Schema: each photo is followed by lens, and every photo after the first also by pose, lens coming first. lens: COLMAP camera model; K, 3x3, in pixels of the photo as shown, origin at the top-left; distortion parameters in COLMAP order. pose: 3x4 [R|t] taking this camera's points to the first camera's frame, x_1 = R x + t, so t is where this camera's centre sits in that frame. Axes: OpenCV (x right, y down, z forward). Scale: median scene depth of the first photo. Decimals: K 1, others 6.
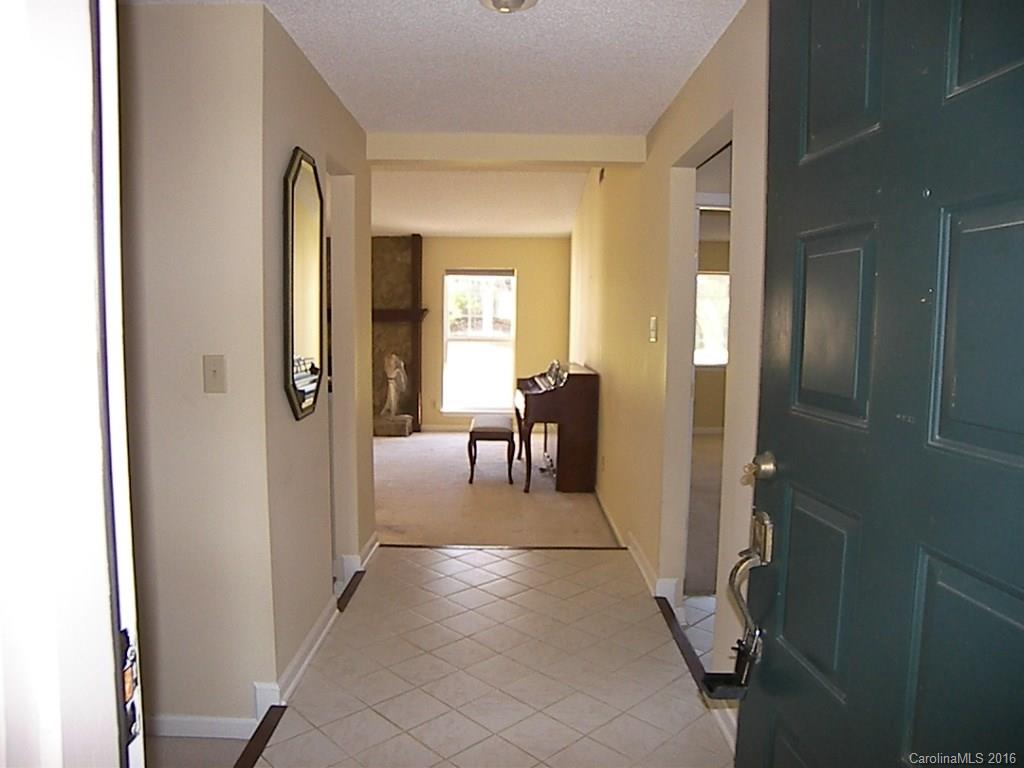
lens RADIAL K [[733.2, 0, 512.0], [0, 733.2, 384.0], [0, 0, 1]] dist [-0.145606, 0.102542]
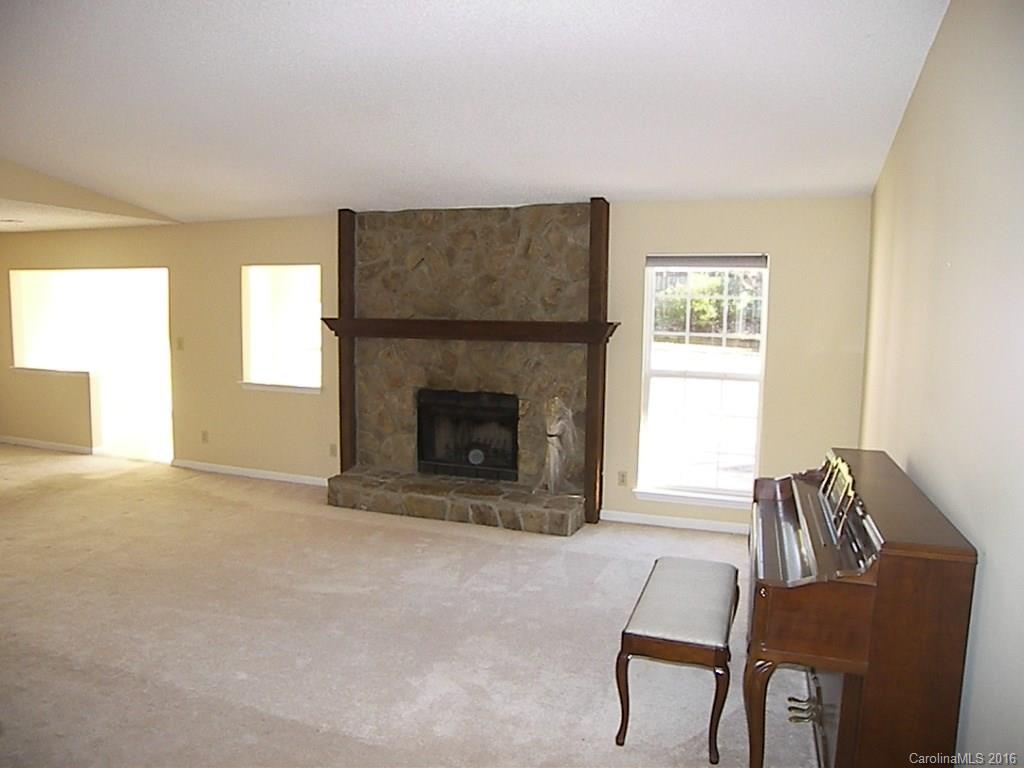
lens RADIAL K [[733.2, 0, 512.0], [0, 733.2, 384.0], [0, 0, 1]] dist [-0.145606, 0.102542]
pose [[0.936571, 0.038650, -0.348341, 0.016110], [-0.034767, 0.999244, 0.017393, -0.059711], [0.348750, -0.004179, 0.937206, 0.408542]]
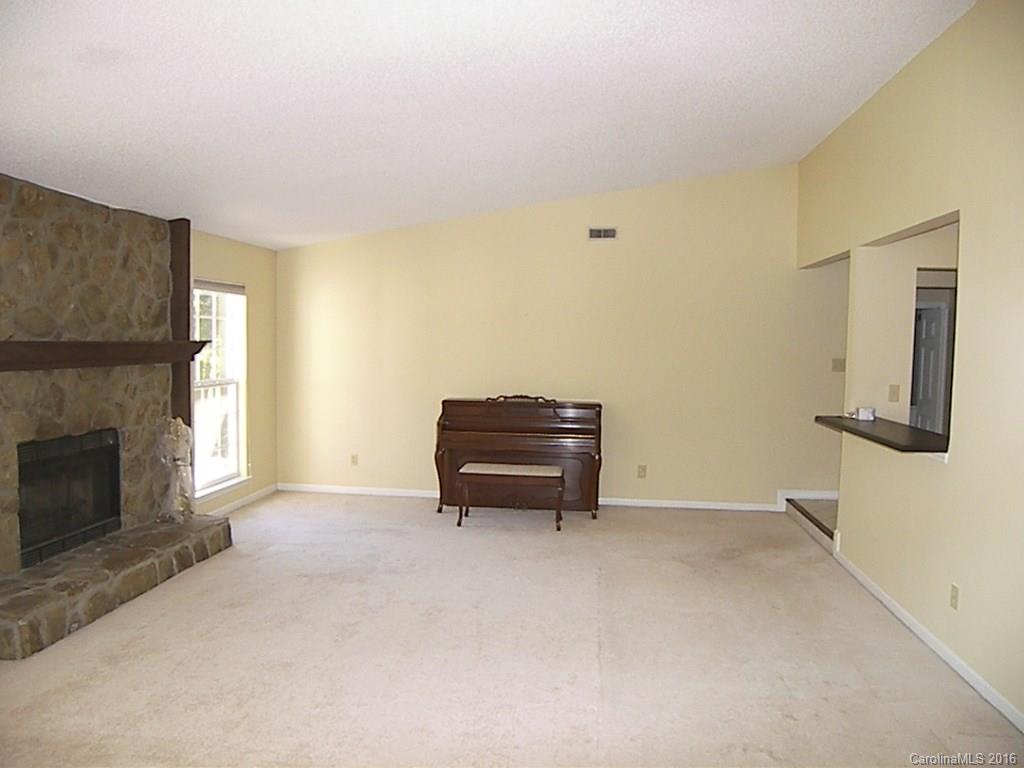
lens RADIAL K [[733.2, 0, 512.0], [0, 733.2, 384.0], [0, 0, 1]] dist [-0.145606, 0.102542]
pose [[0.121754, -0.066109, 0.990356, -0.691766], [0.068349, 0.995969, 0.058081, -0.082232], [-0.990204, 0.060618, 0.125782, 0.650766]]
